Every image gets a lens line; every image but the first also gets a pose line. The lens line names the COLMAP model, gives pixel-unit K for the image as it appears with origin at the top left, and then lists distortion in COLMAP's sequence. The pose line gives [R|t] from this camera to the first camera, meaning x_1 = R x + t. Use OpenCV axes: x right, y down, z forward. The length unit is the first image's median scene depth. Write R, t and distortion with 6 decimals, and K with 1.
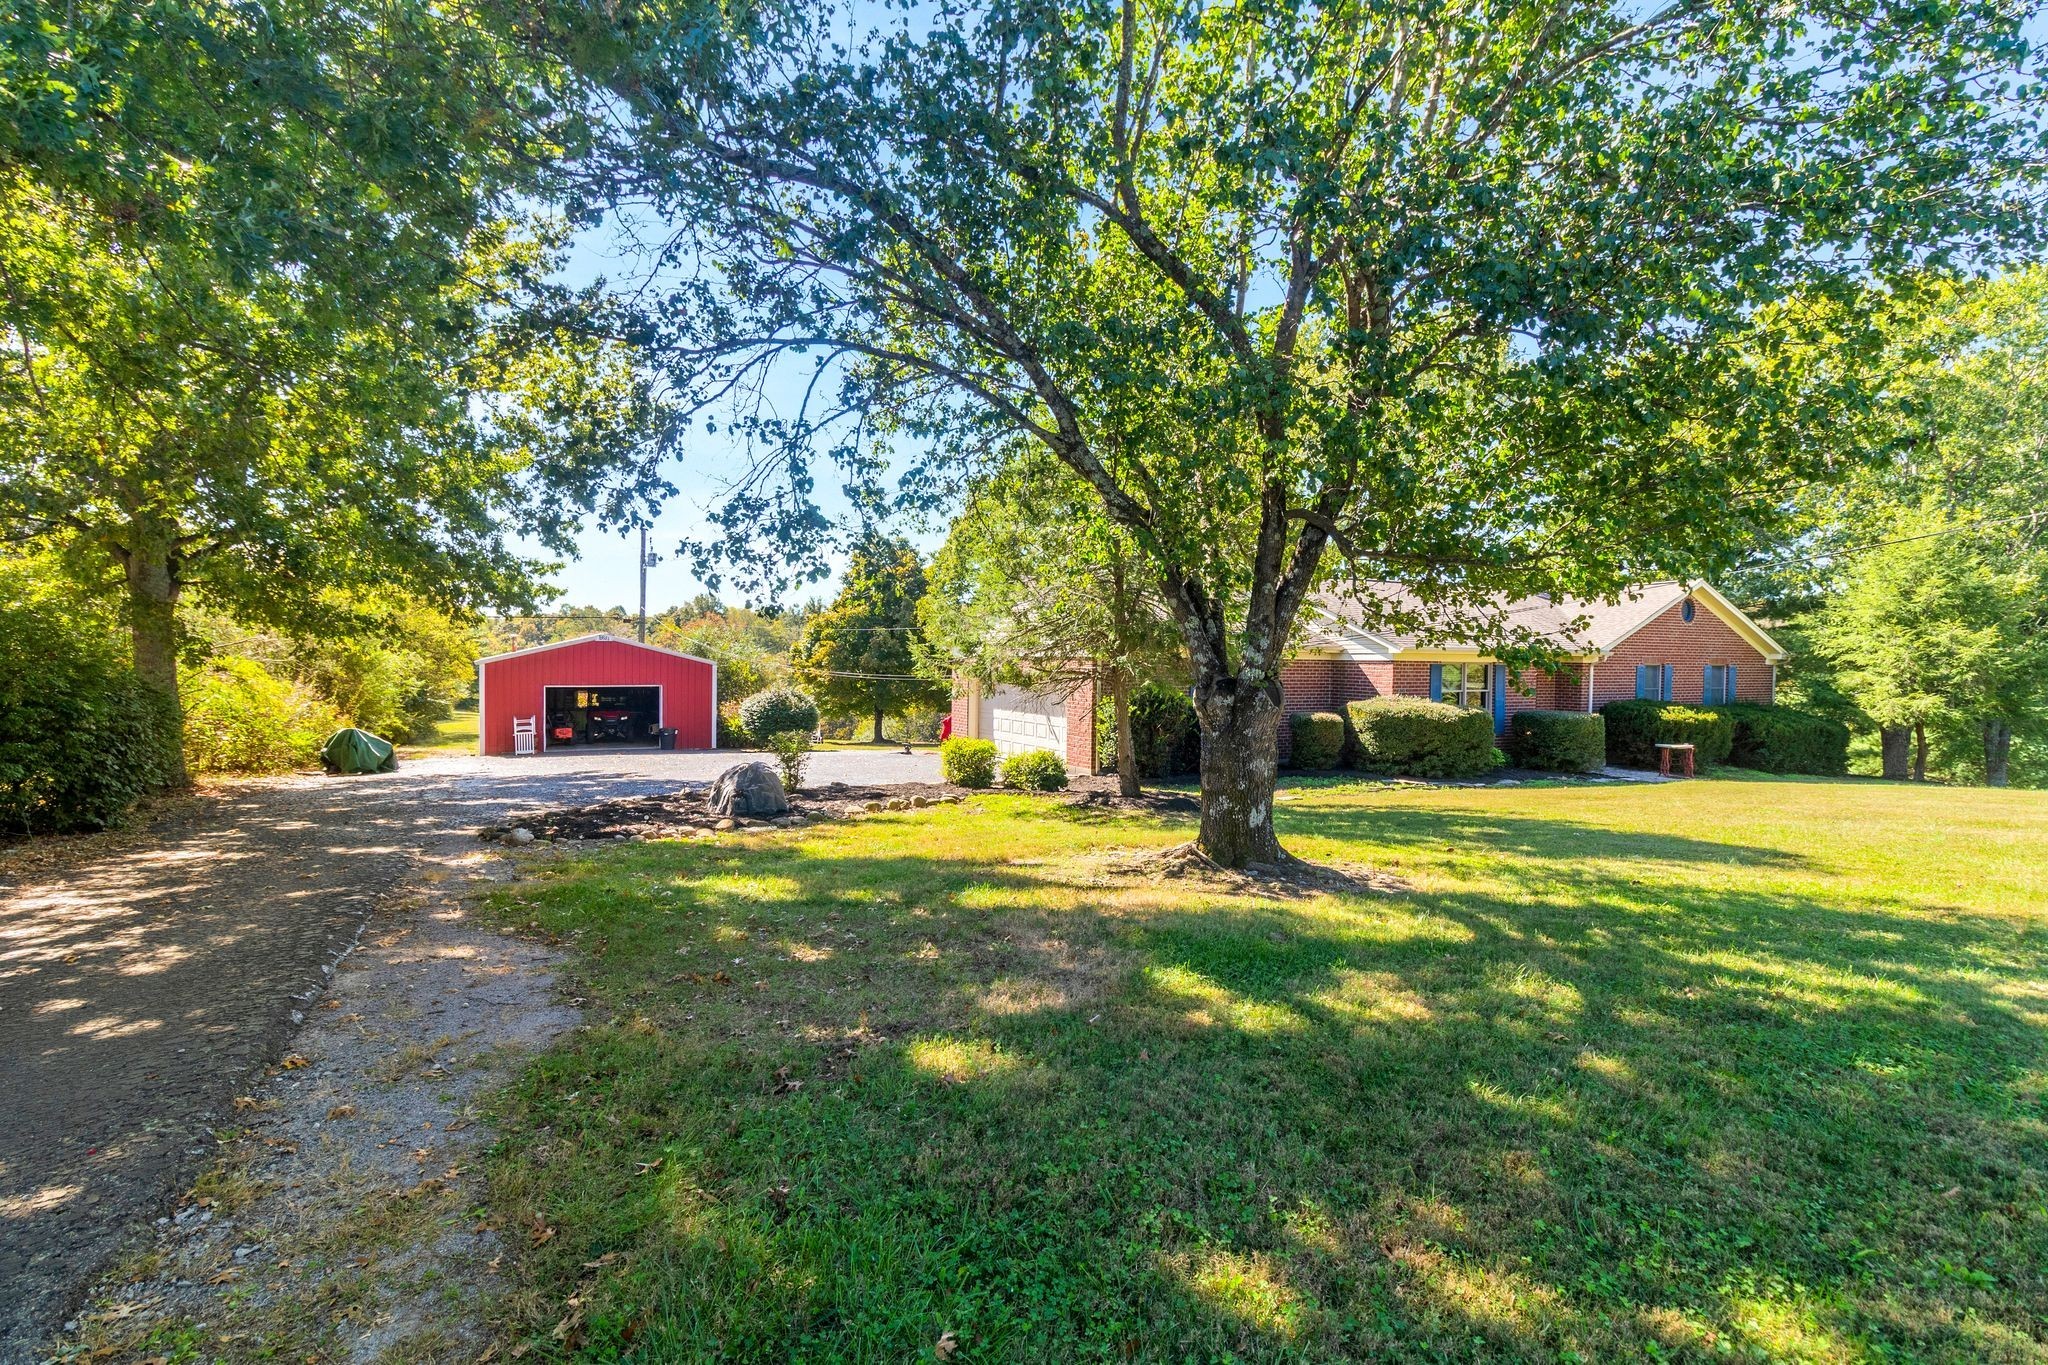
lens RADIAL K [[946.5, 0, 1024.0], [0, 946.5, 682.5], [0, 0, 1]] dist [-0.000985, 0.000535]
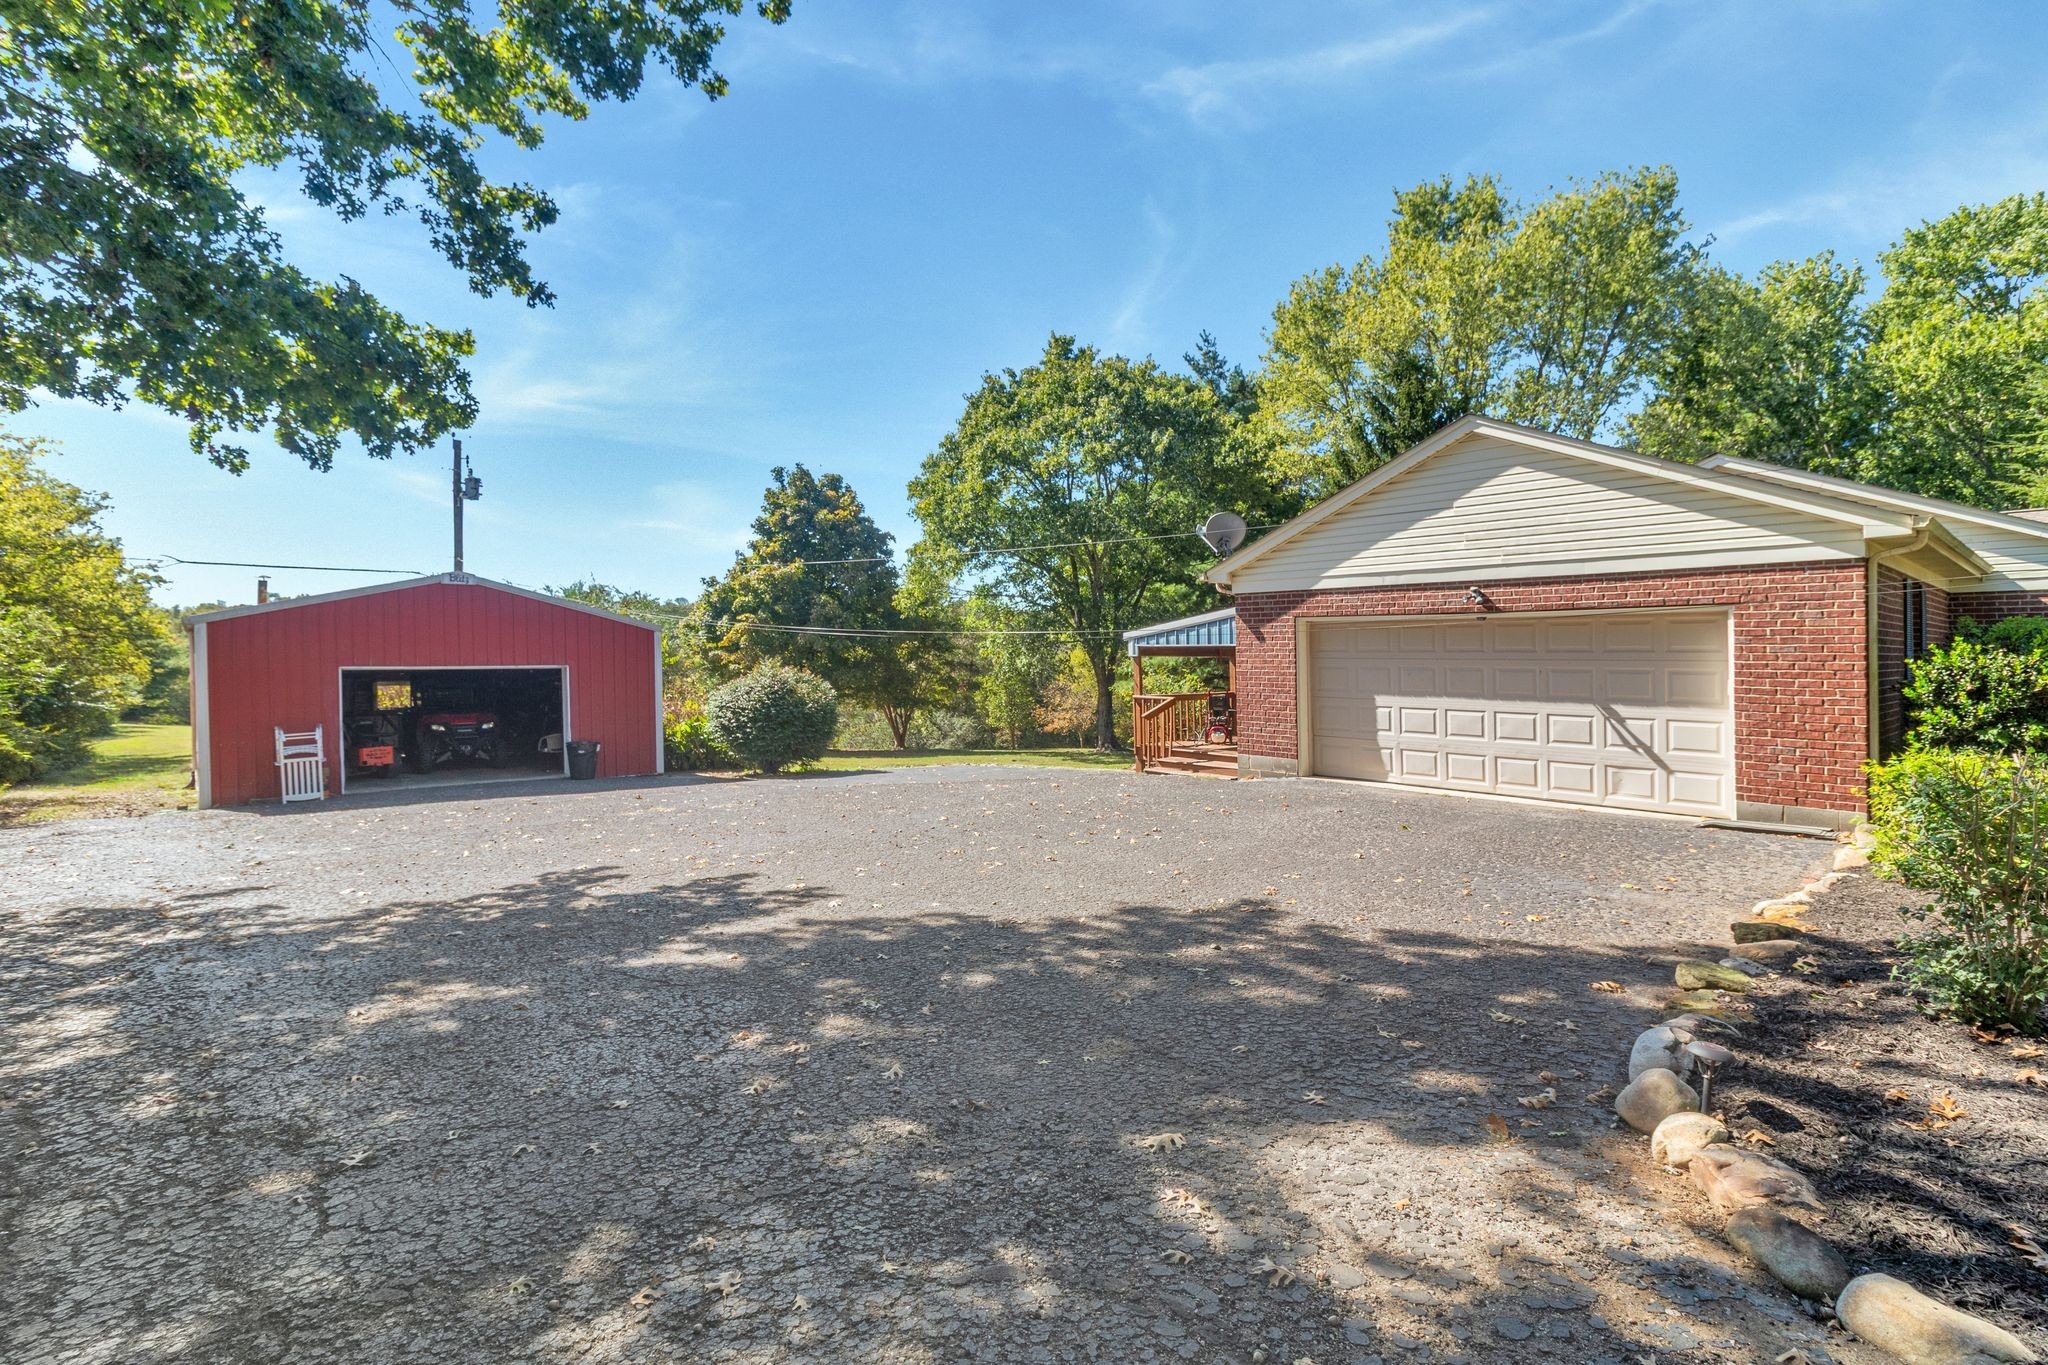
lens RADIAL K [[946.5, 0, 1024.0], [0, 946.5, 682.5], [0, 0, 1]] dist [-0.000985, 0.000535]
pose [[0.974951, -0.015205, 0.221898, -0.240791], [0.014246, 0.999881, 0.005924, 0.013344], [-0.221961, -0.002614, 0.975052, 0.386868]]
